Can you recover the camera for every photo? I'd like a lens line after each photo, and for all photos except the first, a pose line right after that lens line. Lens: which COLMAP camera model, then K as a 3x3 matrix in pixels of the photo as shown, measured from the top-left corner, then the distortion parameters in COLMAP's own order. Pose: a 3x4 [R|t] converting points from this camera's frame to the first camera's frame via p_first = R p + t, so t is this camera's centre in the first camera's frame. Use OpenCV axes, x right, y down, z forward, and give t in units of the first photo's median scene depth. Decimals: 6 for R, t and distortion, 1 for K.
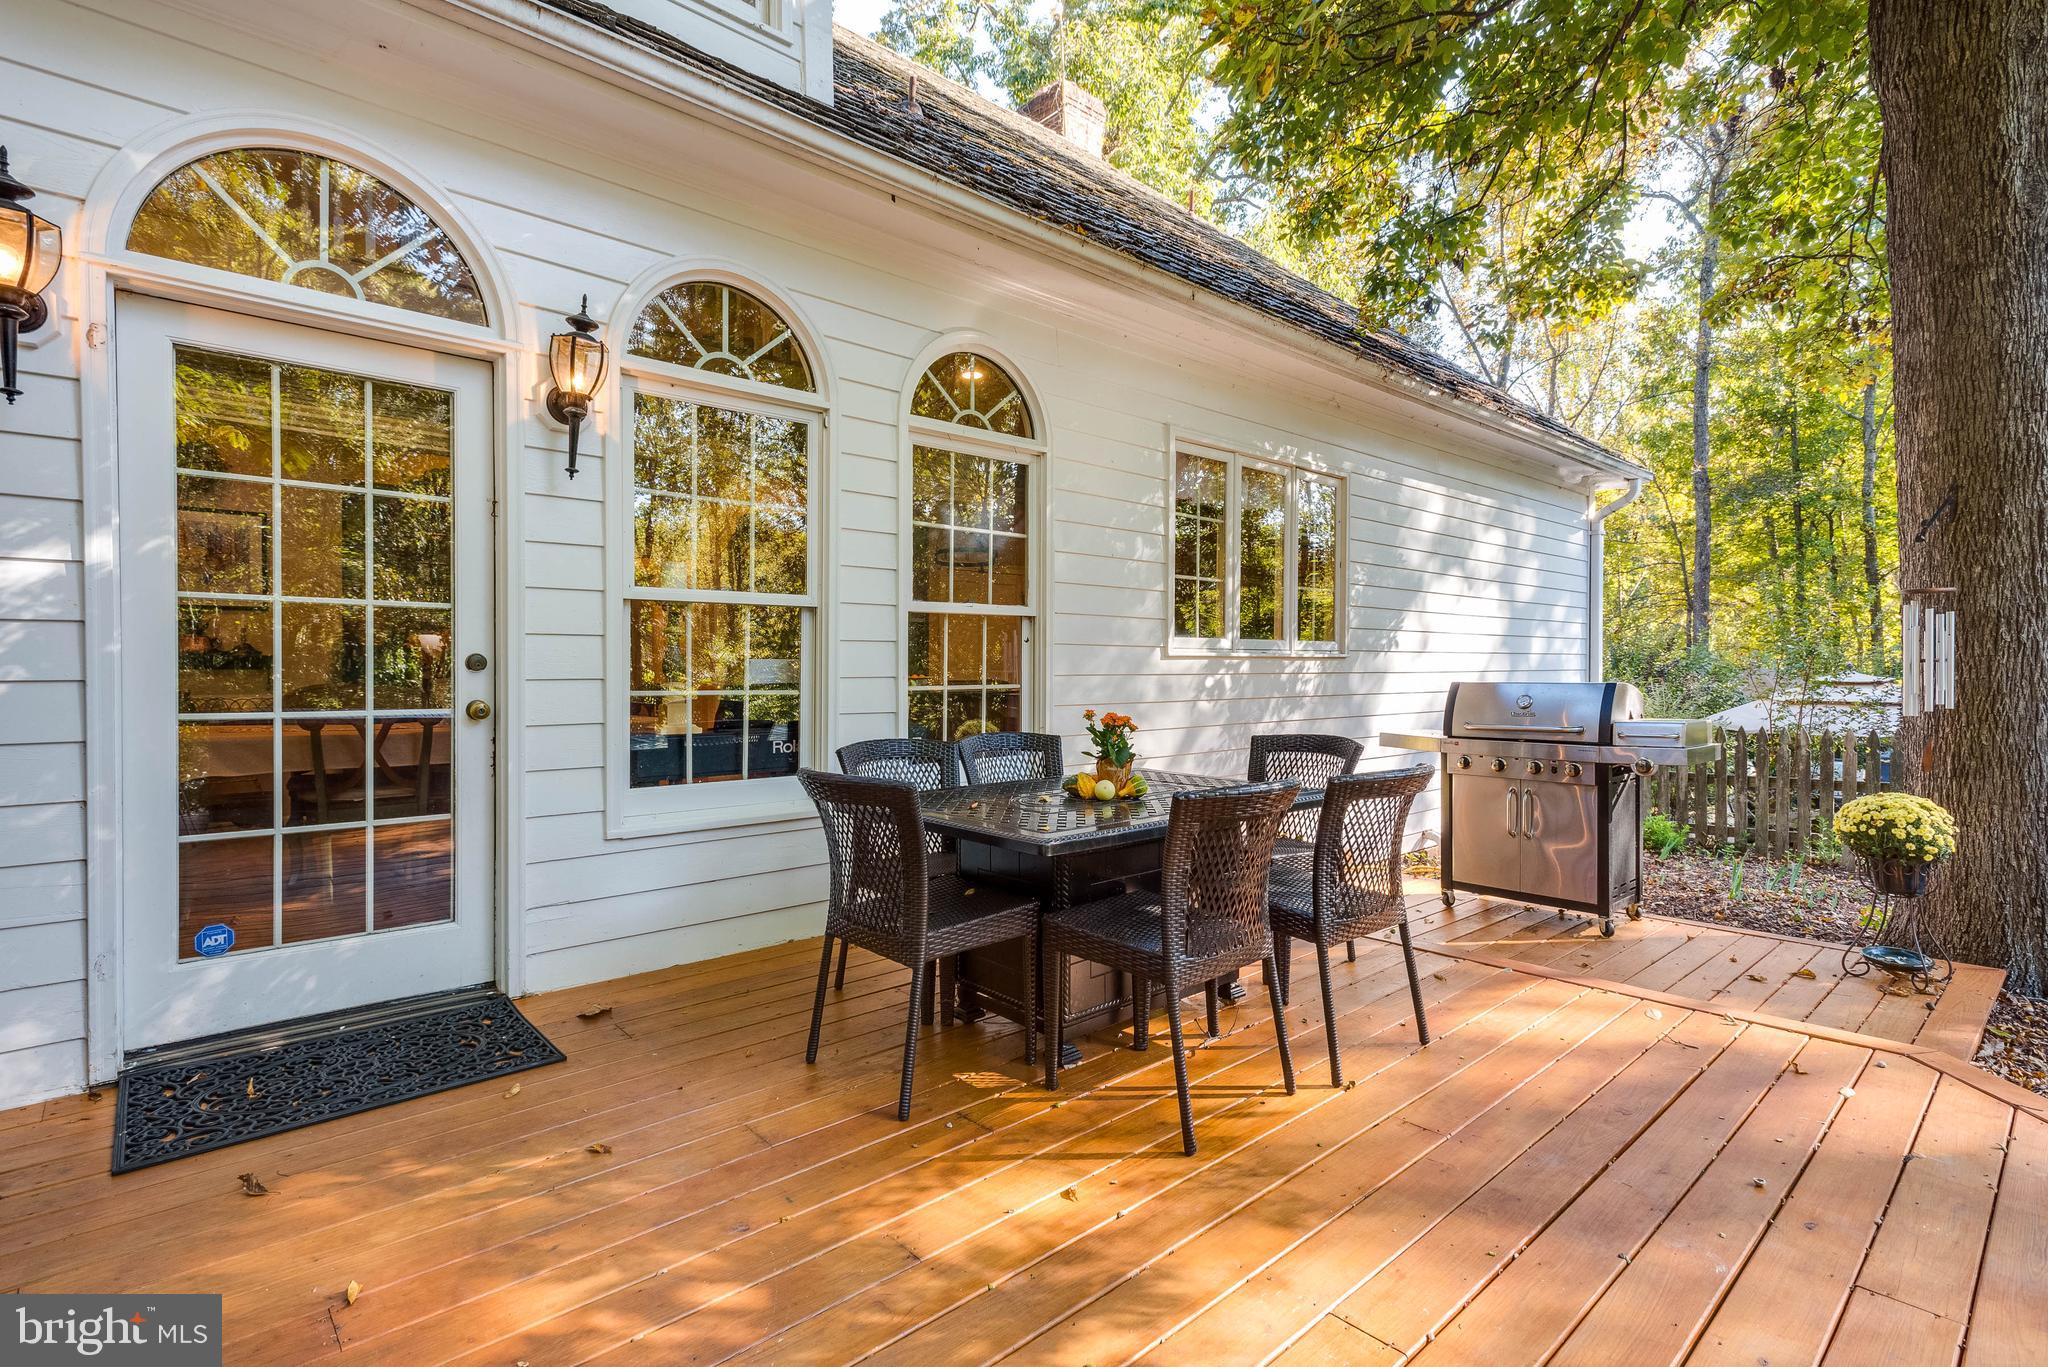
lens RADIAL K [[977.6, 0, 1026.2], [0, 977.6, 677.7], [0, 0, 1]] dist [0.012118, -0.001190]
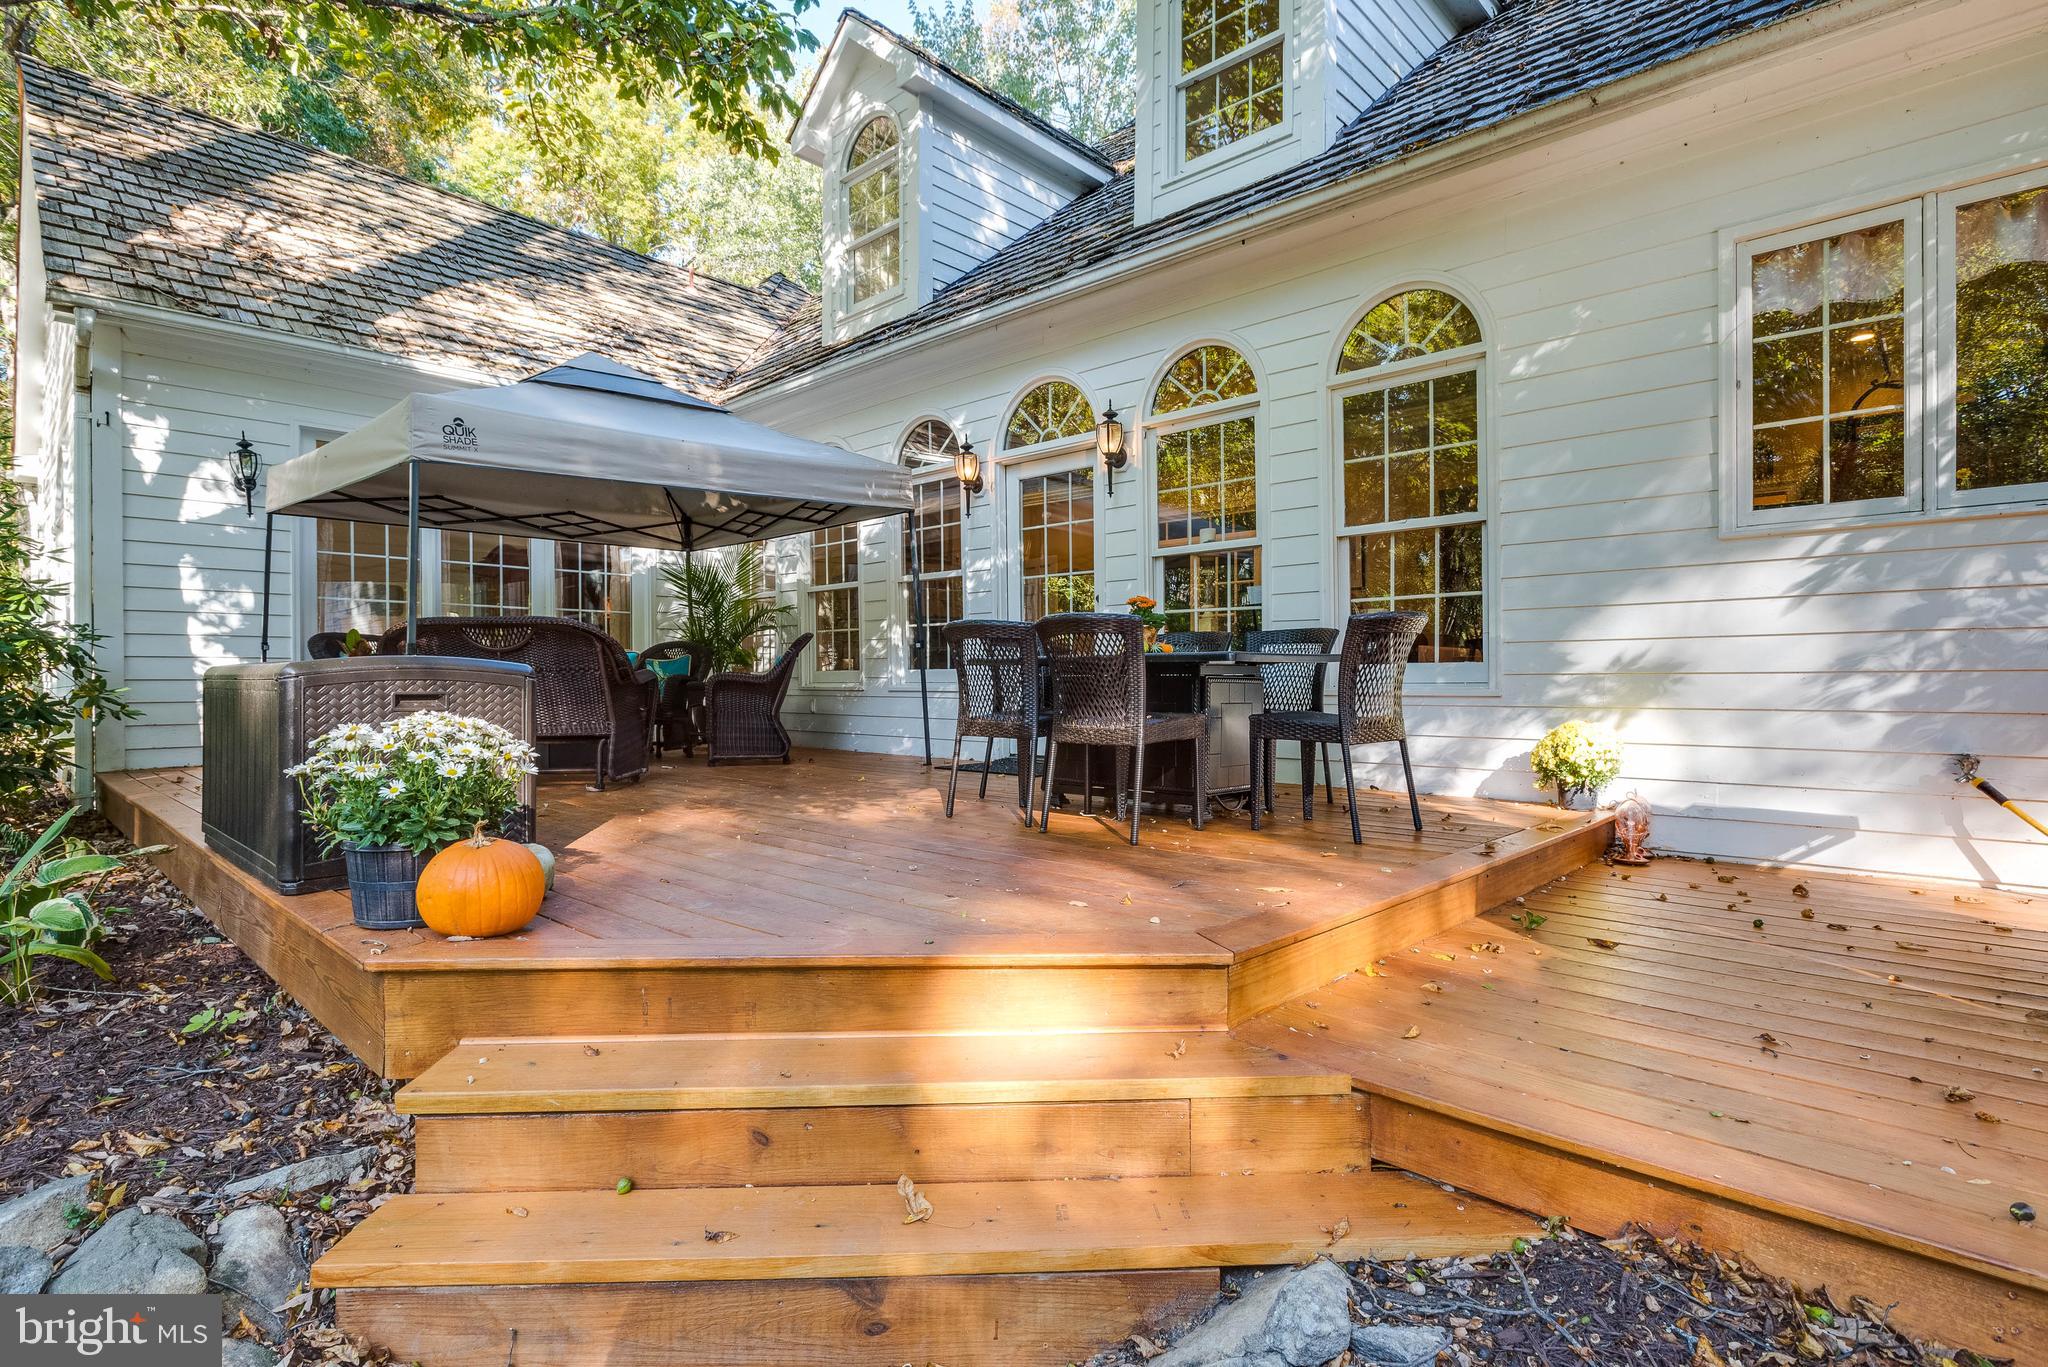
lens RADIAL K [[977.6, 0, 1026.9], [0, 977.6, 679.7], [0, 0, 1]] dist [0.012118, -0.001190]
pose [[0.091712, -0.005962, -0.995768, 1.101549], [-0.011694, 0.999907, -0.007064, 0.129479], [0.995717, 0.012292, 0.091634, 0.533564]]
